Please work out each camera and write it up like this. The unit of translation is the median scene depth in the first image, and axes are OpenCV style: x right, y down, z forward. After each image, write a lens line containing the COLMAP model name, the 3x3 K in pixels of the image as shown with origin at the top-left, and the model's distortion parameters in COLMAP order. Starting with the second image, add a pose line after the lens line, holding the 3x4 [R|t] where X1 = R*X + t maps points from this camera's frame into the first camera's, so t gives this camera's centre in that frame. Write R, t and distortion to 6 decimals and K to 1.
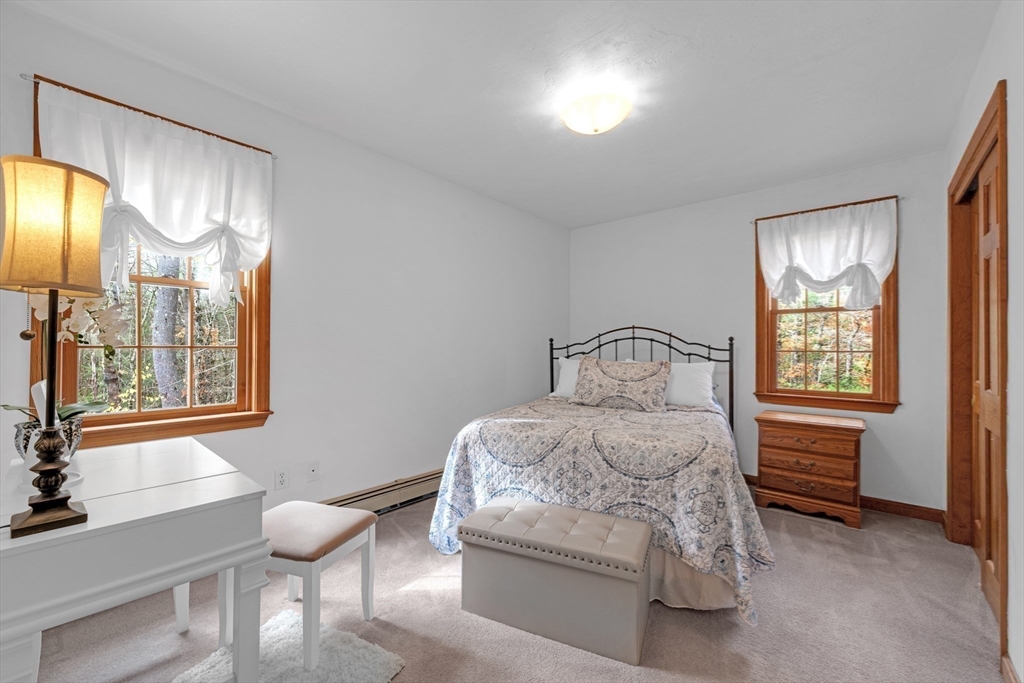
lens RADIAL K [[410.2, 0, 509.9], [0, 410.2, 342.0], [0, 0, 1]] dist [0.010965, 0.000030]
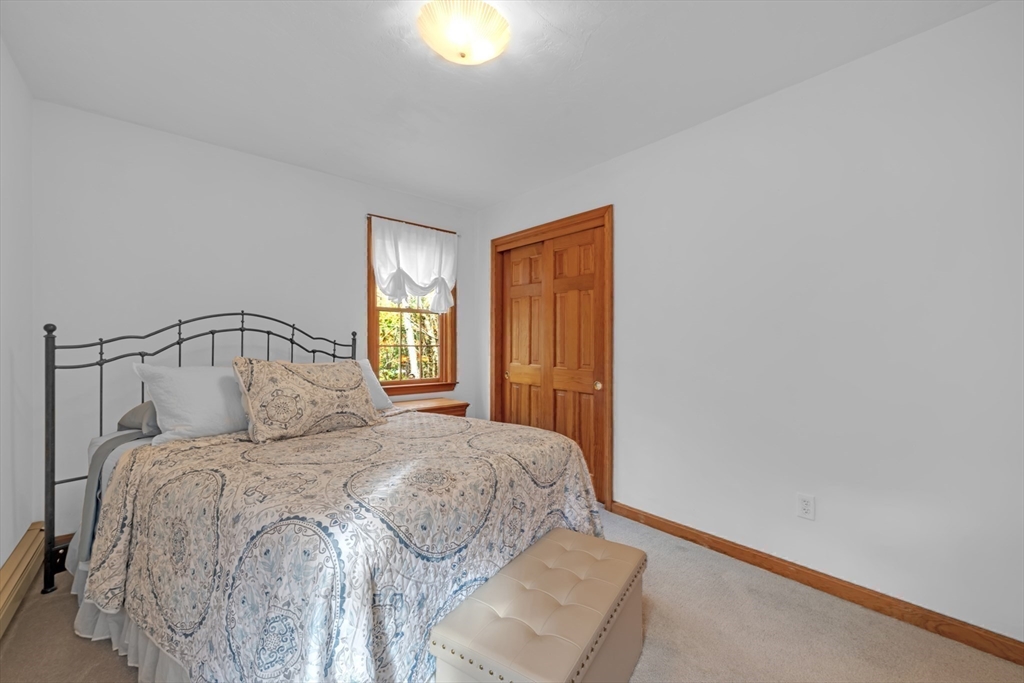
lens RADIAL K [[410.2, 0, 509.9], [0, 410.2, 342.0], [0, 0, 1]] dist [0.010965, 0.000030]
pose [[0.147320, -0.003417, 0.989083, -0.336798], [-0.015862, 0.999857, 0.005817, 0.000185], [-0.988962, -0.016546, 0.147244, 0.514981]]
